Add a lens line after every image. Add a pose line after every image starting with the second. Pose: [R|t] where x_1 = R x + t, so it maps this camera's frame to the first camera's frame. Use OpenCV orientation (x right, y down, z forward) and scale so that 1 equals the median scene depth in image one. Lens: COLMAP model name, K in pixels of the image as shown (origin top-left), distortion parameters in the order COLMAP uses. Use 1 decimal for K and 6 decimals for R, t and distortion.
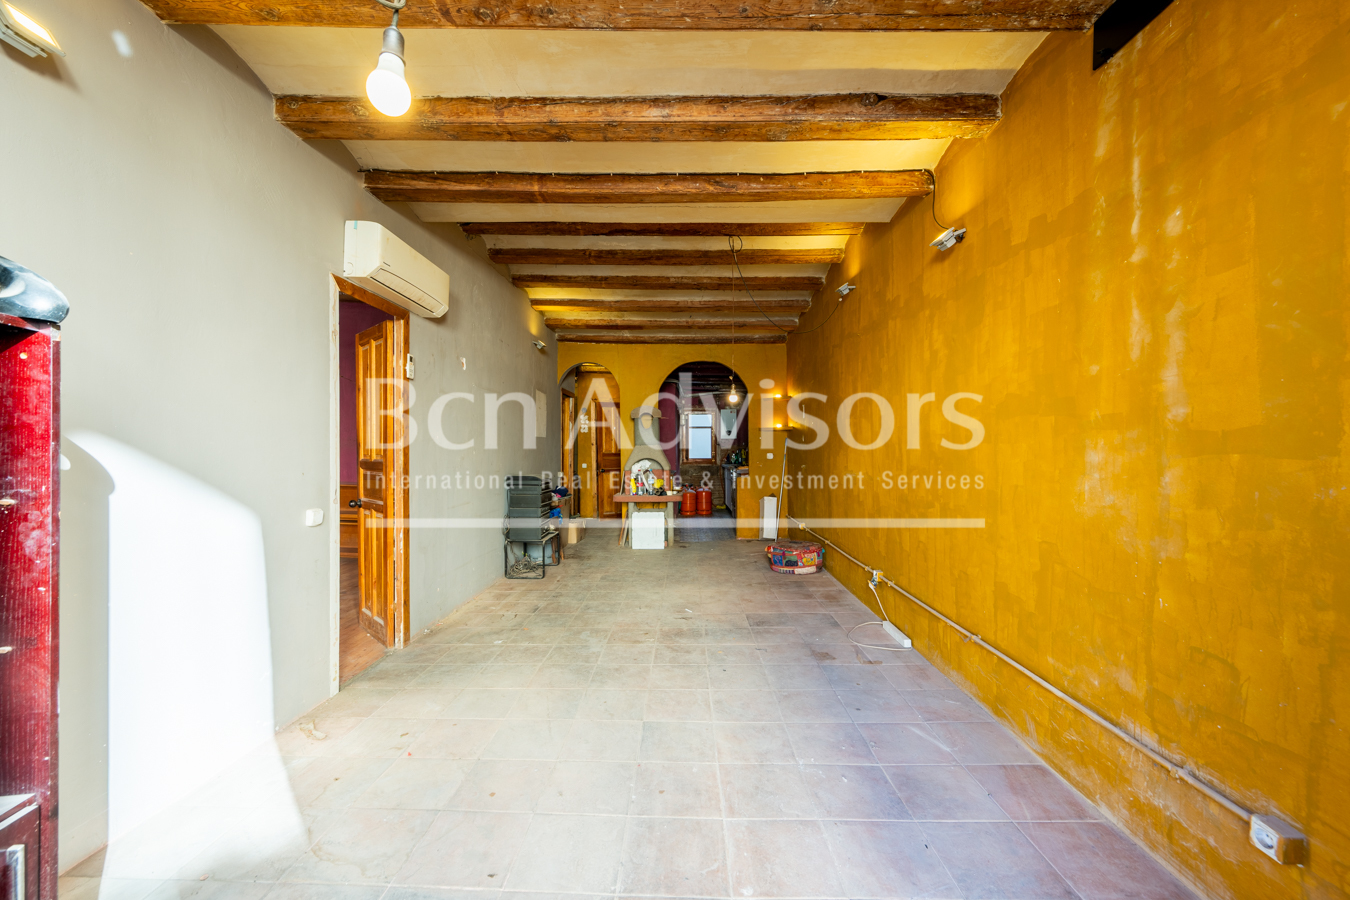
lens RADIAL K [[529.7, 0, 674.0], [0, 529.7, 439.0], [0, 0, 1]] dist [-0.001302, 0.000769]
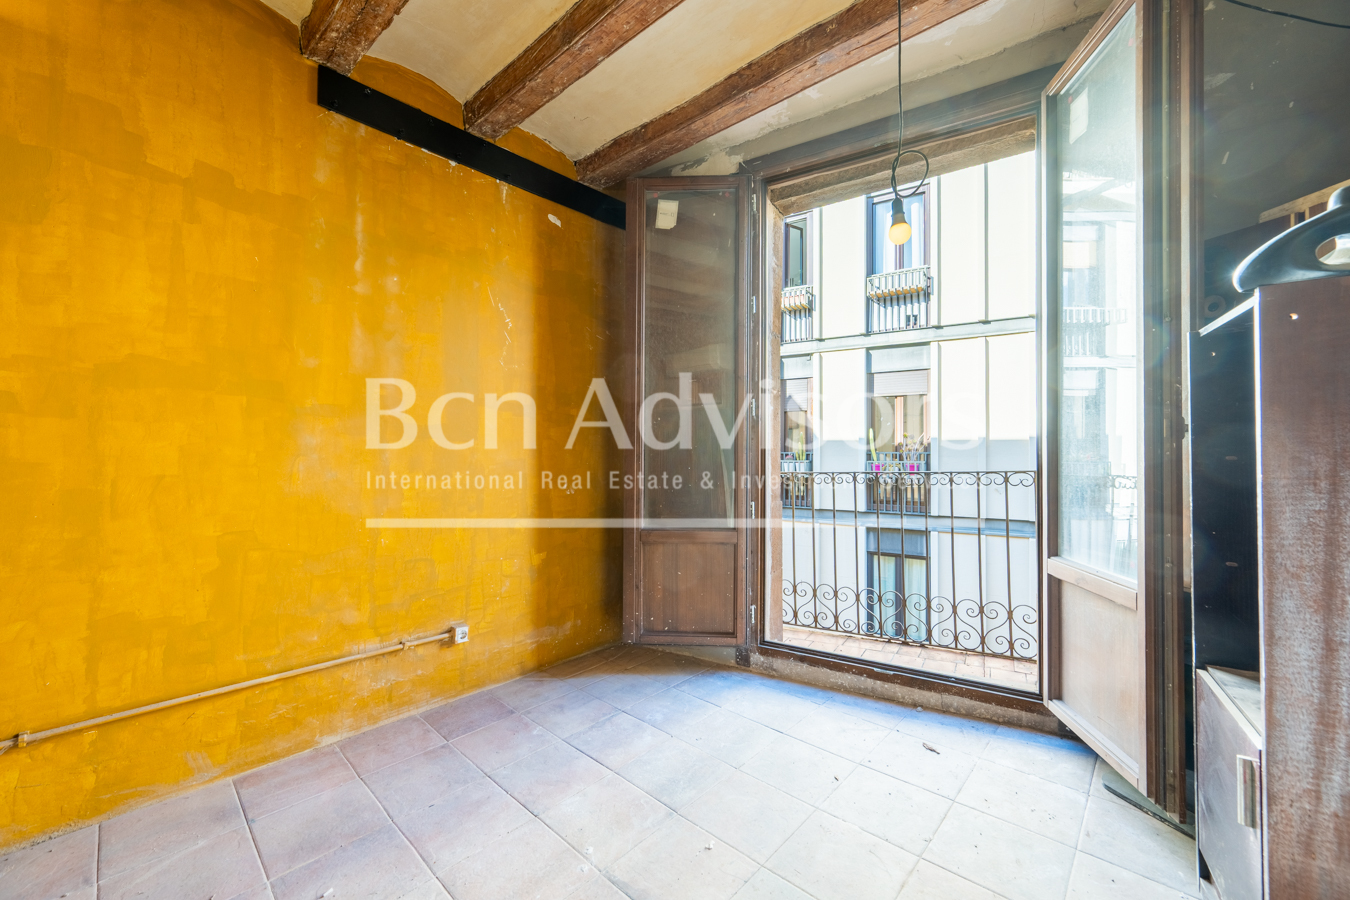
lens RADIAL K [[529.7, 0, 674.0], [0, 529.7, 439.0], [0, 0, 1]] dist [-0.001302, 0.000769]
pose [[-0.740554, 0.025978, 0.671495, -0.557163], [-0.006523, 0.998928, -0.045838, 0.081608], [-0.671966, -0.038326, -0.739590, 1.363476]]
